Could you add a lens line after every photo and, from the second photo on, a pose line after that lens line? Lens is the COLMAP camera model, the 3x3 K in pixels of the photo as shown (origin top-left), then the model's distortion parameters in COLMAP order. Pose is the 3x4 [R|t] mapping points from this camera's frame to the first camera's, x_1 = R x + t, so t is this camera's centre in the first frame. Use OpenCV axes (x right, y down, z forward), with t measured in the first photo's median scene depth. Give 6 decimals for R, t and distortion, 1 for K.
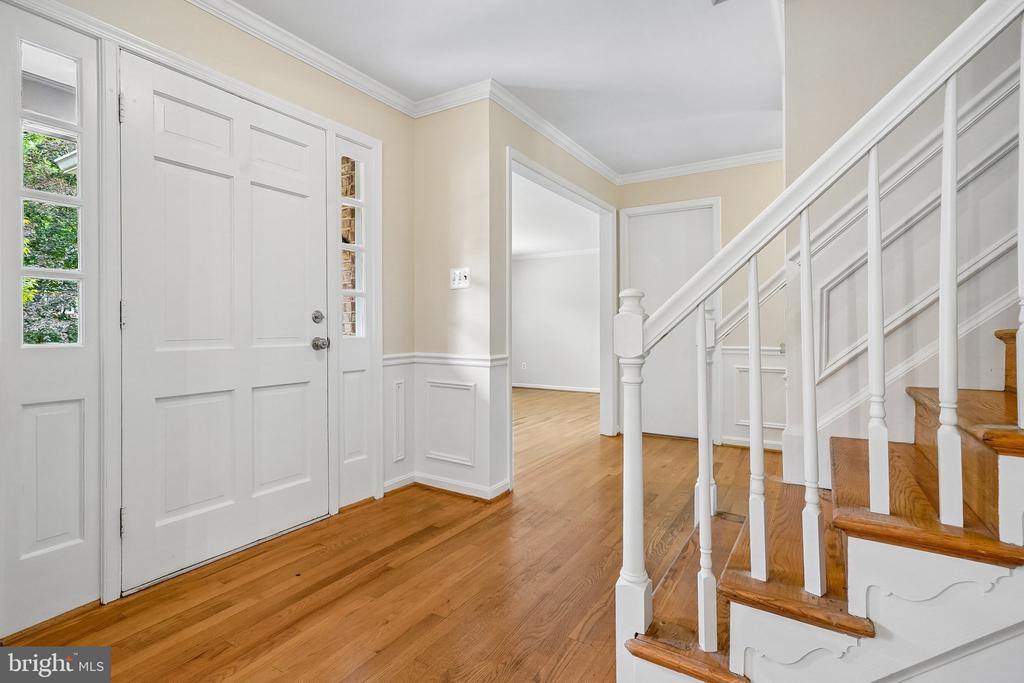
lens RADIAL K [[497.7, 0, 507.8], [0, 497.7, 322.8], [0, 0, 1]] dist [-0.001616, 0.000252]
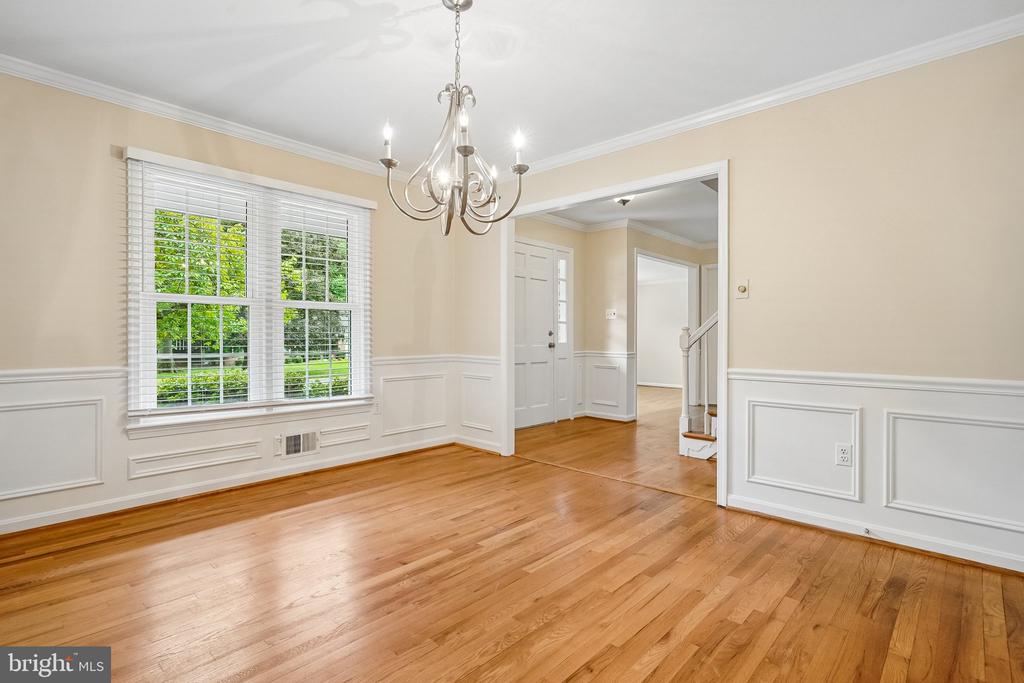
lens RADIAL K [[496.5, 0, 509.8], [0, 496.5, 330.9], [0, 0, 1]] dist [-0.014276, 0.000071]
pose [[0.980751, 0.004658, -0.195205, -0.108448], [-0.005587, 0.999976, -0.004207, -0.010704], [0.195181, 0.005216, 0.980753, -1.090295]]
